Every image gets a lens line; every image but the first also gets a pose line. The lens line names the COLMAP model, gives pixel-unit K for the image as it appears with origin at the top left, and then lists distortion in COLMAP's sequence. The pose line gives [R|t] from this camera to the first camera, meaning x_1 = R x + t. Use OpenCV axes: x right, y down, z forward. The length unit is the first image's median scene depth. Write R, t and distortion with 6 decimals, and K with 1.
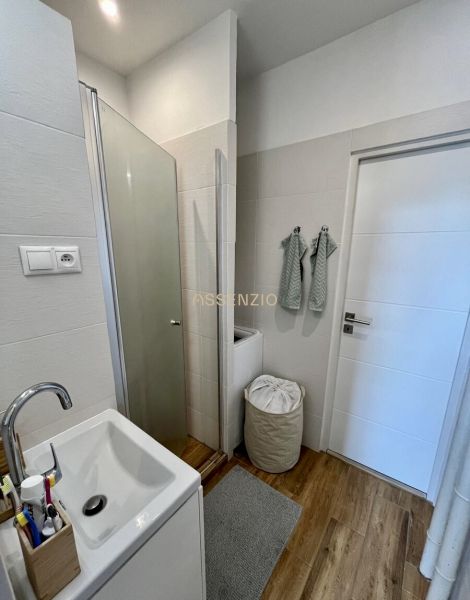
lens RADIAL K [[250.5, 0, 237.0], [0, 250.5, 308.7], [0, 0, 1]] dist [-0.000204, -0.000088]
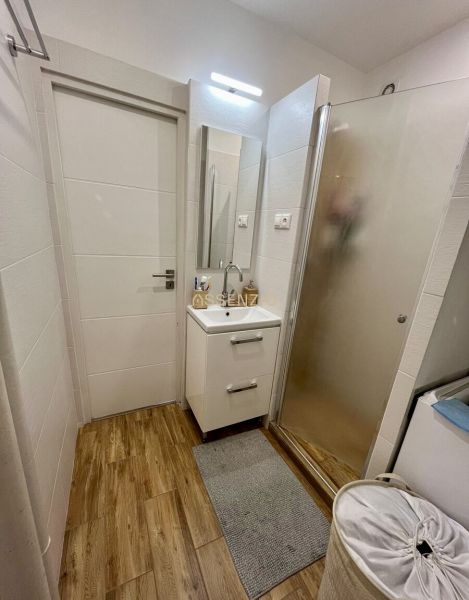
lens RADIAL K [[250.5, 0, 236.5], [0, 250.5, 308.7], [0, 0, 1]] dist [-0.000204, -0.000088]
pose [[-0.446368, 0.213110, -0.869103, 1.255966], [-0.296167, 0.881308, 0.368213, -0.198832], [0.844418, 0.421758, -0.330271, 1.580033]]
